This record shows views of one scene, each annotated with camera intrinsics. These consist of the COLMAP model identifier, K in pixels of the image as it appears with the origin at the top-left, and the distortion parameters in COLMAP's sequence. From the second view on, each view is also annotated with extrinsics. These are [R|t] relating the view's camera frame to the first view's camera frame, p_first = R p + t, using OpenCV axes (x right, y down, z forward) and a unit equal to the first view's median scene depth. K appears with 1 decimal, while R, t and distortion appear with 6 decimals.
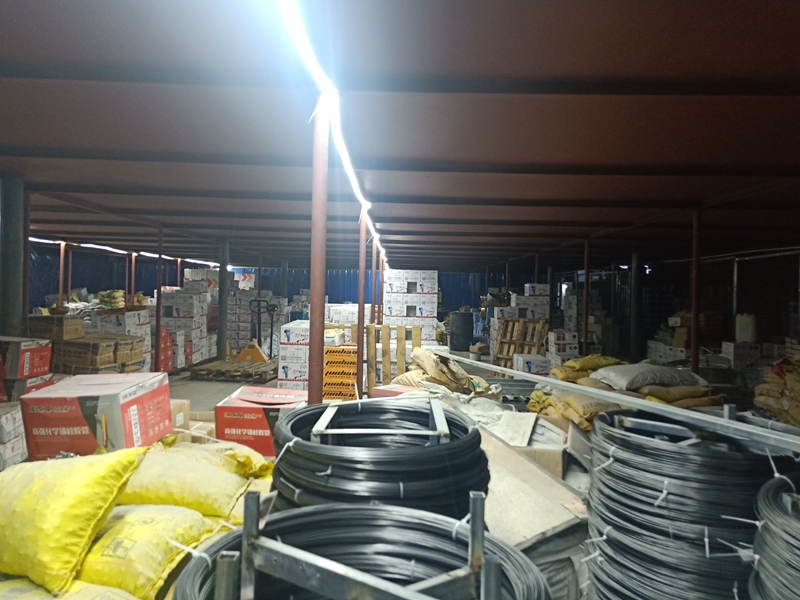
lens RADIAL K [[599.9, 0, 400.0], [0, 599.9, 300.0], [0, 0, 1]] dist [0.041308, 0.000322]
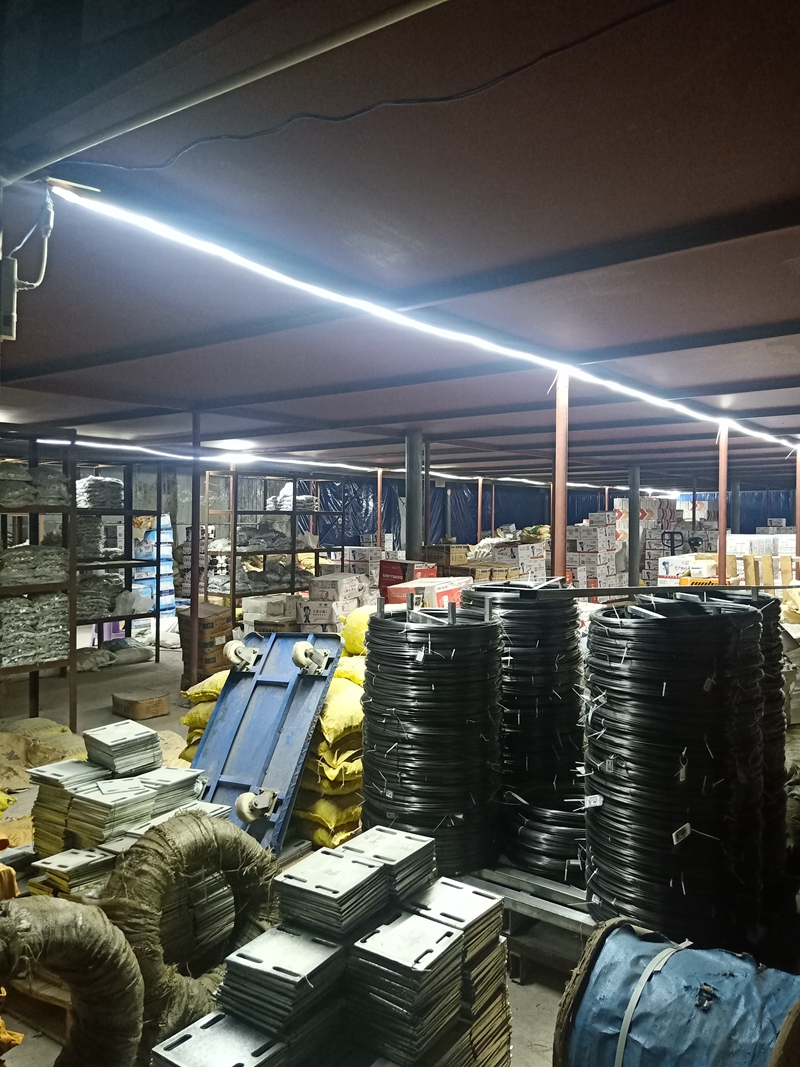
lens RADIAL K [[792.5, 0, 400.0], [0, 792.5, 533.5], [0, 0, 1]] dist [-0.000681, -0.000568]
pose [[0.798611, -0.015885, -0.601638, 0.147197], [0.013075, 0.999874, -0.009044, 0.007944], [0.601706, -0.000643, 0.798718, -0.144928]]
